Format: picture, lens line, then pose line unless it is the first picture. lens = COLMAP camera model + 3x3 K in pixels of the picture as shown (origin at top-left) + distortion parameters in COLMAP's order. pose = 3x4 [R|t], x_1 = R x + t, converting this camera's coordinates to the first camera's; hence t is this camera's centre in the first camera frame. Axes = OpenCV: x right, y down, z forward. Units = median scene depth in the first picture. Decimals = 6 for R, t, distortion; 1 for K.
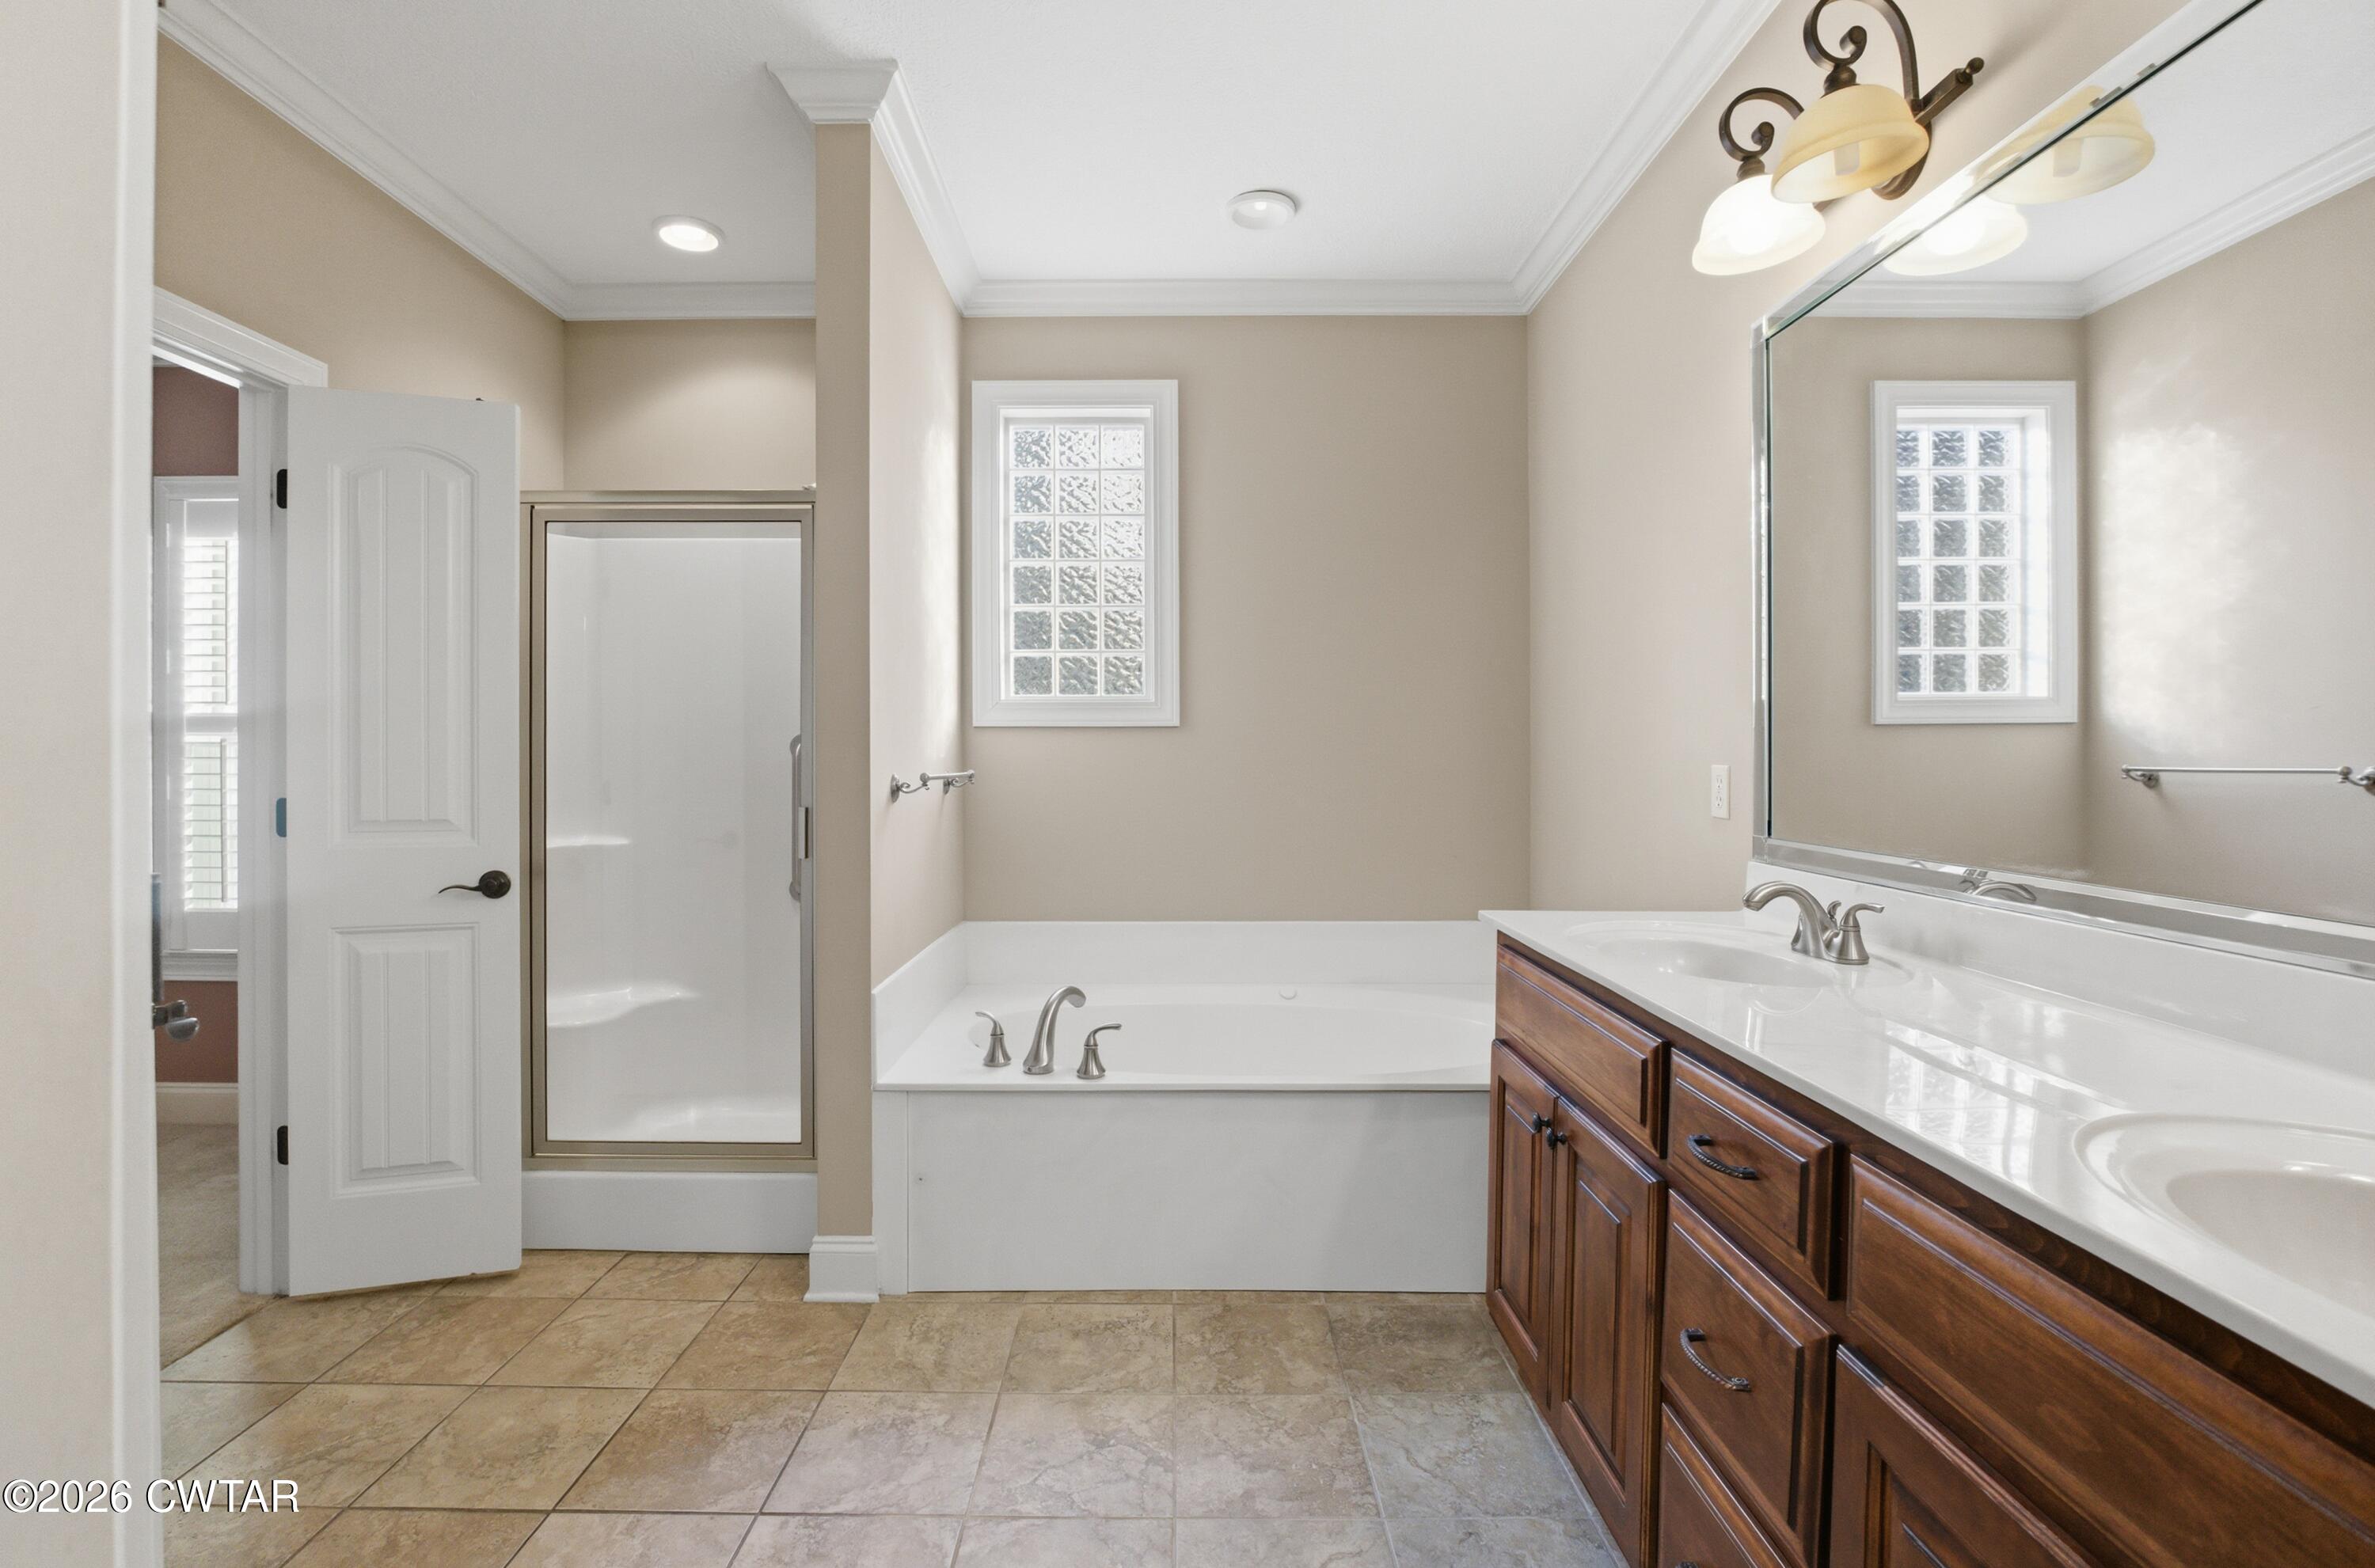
lens RADIAL K [[1024.0, 0, 1187.5], [0, 1024.0, 784.0], [0, 0, 1]] dist [0.000000, -0.000103]
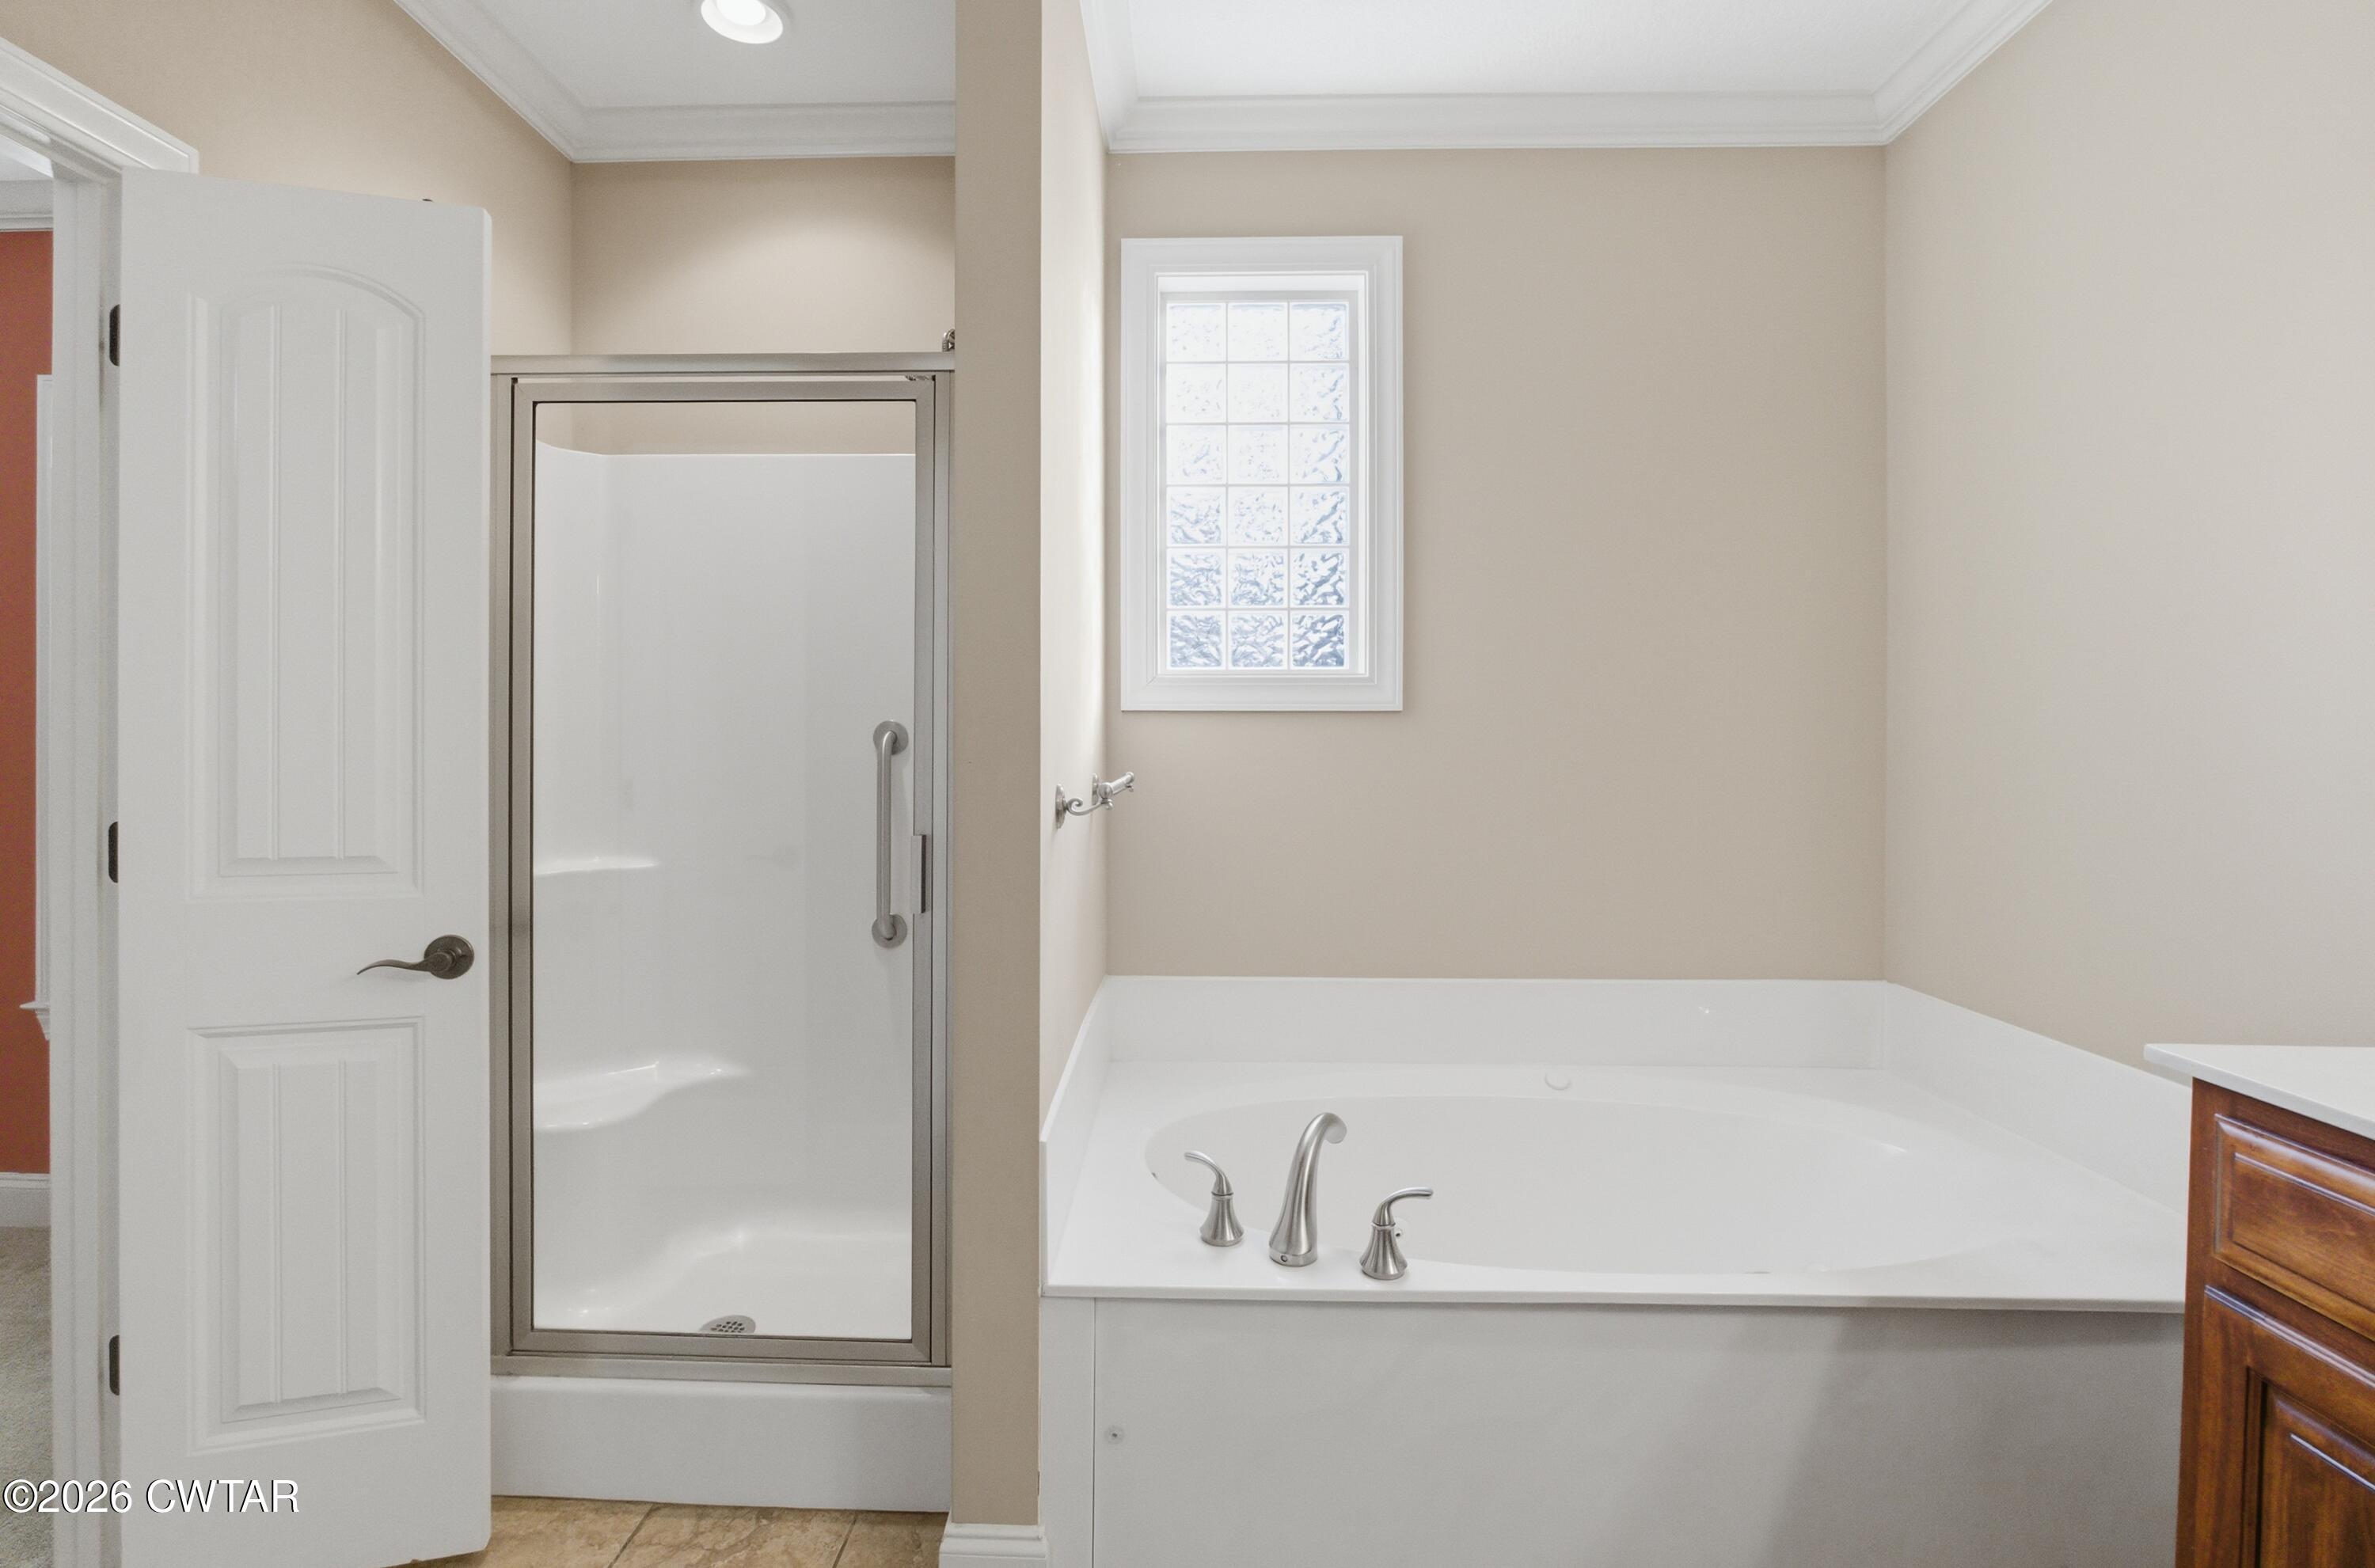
lens RADIAL K [[1034.2, 0, 1192.5], [0, 1034.2, 766.2], [0, 0, 1]] dist [-0.001064, -0.000047]
pose [[0.999780, 0.004519, -0.020467, -0.186365], [-0.004488, 0.999989, 0.001595, -0.023057], [0.020474, -0.001503, 0.999789, 0.341253]]
